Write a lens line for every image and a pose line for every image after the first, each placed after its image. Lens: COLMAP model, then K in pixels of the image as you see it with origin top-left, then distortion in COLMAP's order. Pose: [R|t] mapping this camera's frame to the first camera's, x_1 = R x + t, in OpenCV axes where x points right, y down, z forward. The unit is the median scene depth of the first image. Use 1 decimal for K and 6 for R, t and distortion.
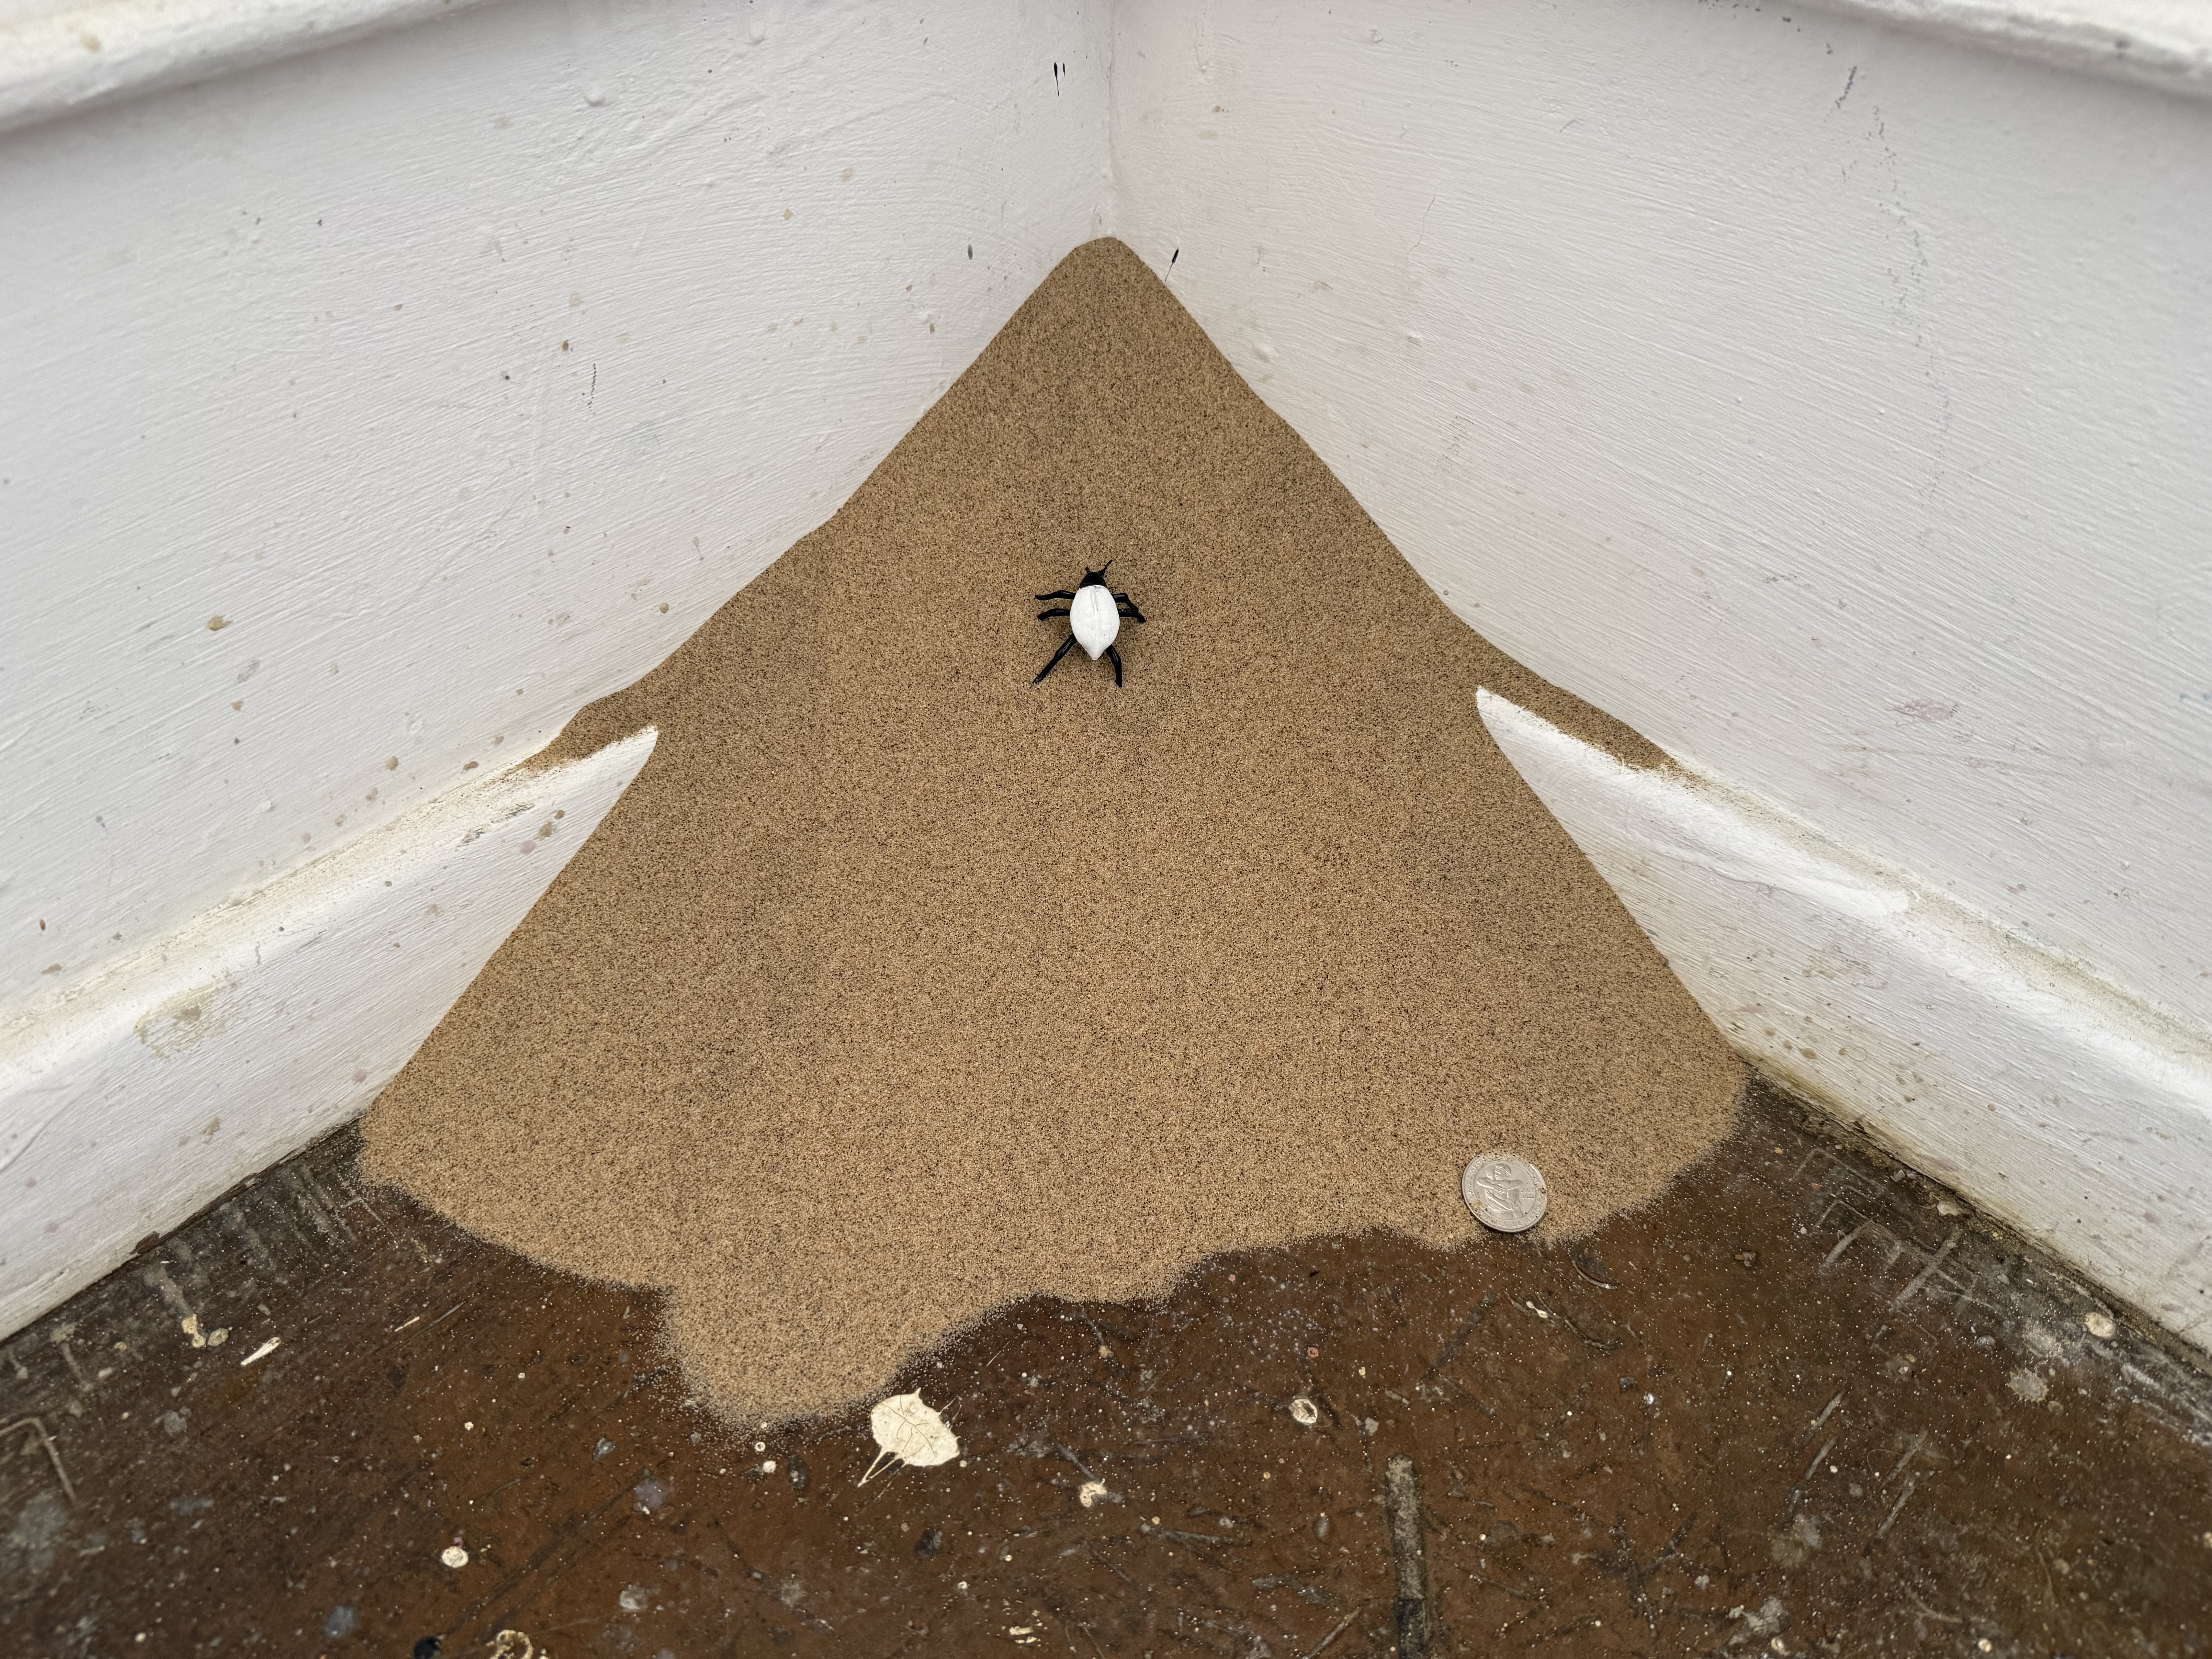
lens RADIAL K [[1539.3, 0, 1105.5], [0, 1539.3, 827.1], [0, 0, 1]] dist [0.016314, -0.003900]
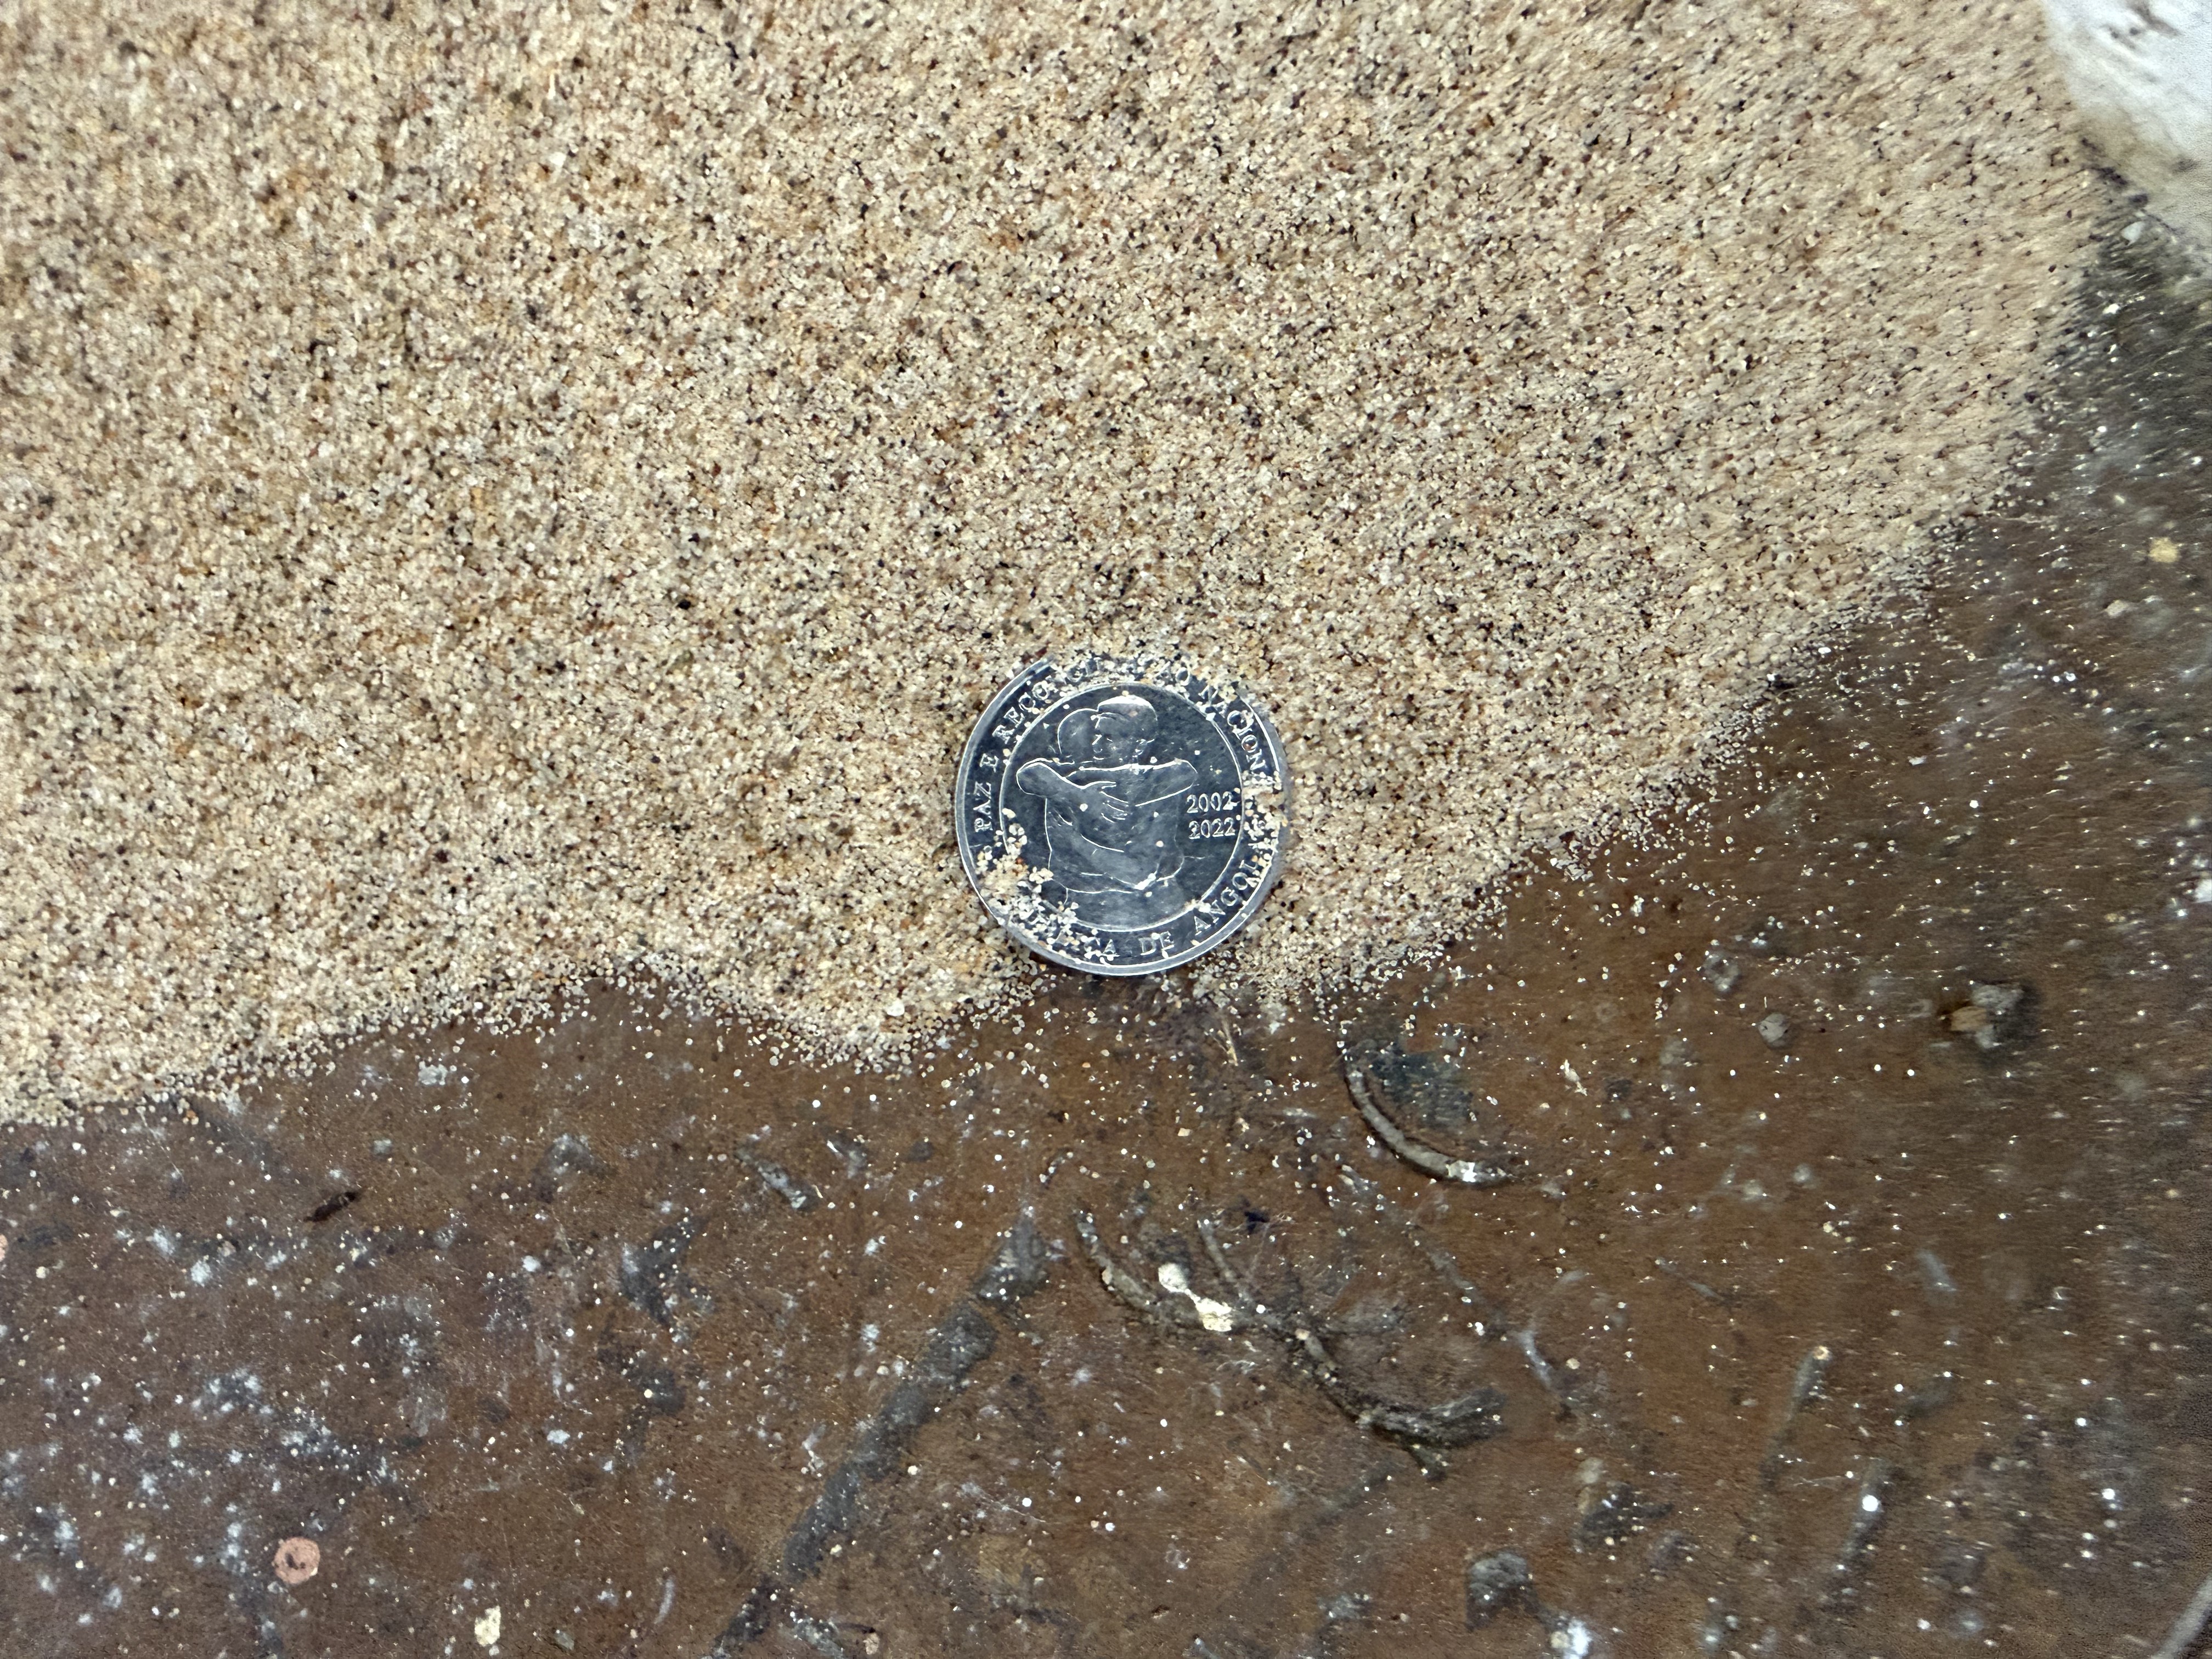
lens RADIAL K [[1539.3, 0, 984.1], [0, 1539.3, 794.7], [0, 0, 1]] dist [0.016314, -0.003900]
pose [[0.995828, -0.058402, 0.070107, 0.224394], [0.004076, 0.796034, 0.605238, 0.085003], [-0.091154, -0.602427, 0.792951, 0.824844]]
